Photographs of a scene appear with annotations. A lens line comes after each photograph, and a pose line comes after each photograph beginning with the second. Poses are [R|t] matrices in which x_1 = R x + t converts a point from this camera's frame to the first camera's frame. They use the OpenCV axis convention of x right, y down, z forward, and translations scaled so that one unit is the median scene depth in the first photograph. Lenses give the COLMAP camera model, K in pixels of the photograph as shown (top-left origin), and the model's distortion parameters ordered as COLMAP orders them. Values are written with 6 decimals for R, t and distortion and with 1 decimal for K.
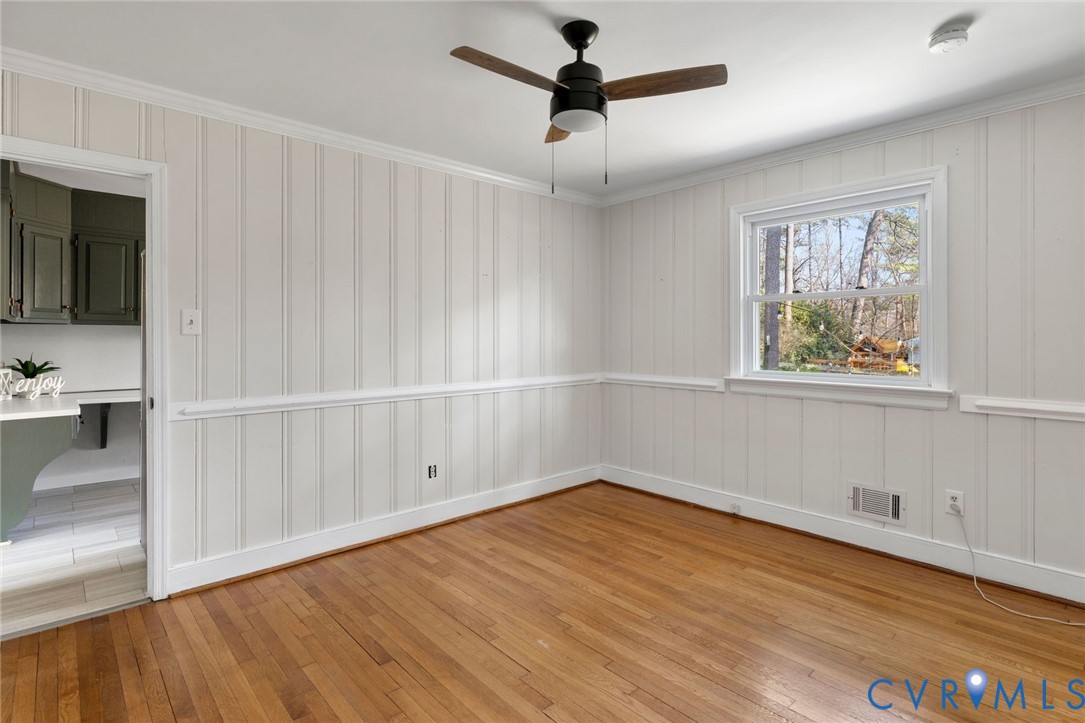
lens RADIAL K [[548.3, 0, 543.6], [0, 548.3, 335.1], [0, 0, 1]] dist [-0.000611, -0.000201]
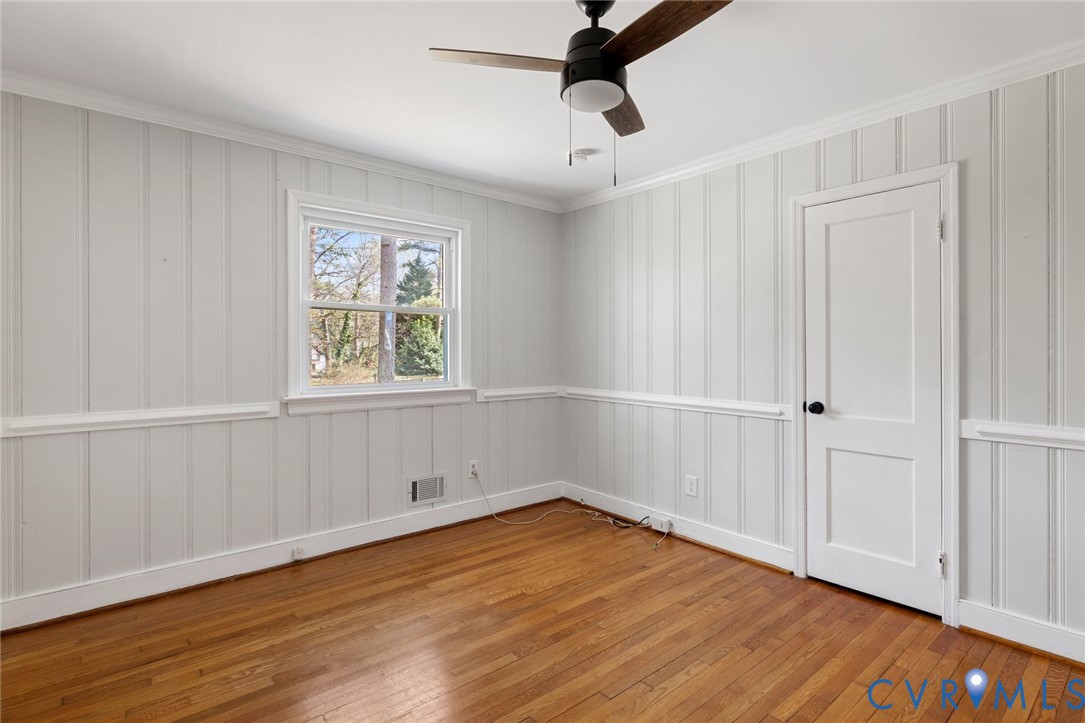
lens RADIAL K [[526.5, 0, 541.4], [0, 526.5, 349.9], [0, 0, 1]] dist [-0.001570, -0.000298]
pose [[0.043558, 0.003616, 0.999044, -0.486718], [0.000763, 0.999993, -0.003653, 0.009824], [-0.999051, 0.000921, 0.043555, 0.665380]]
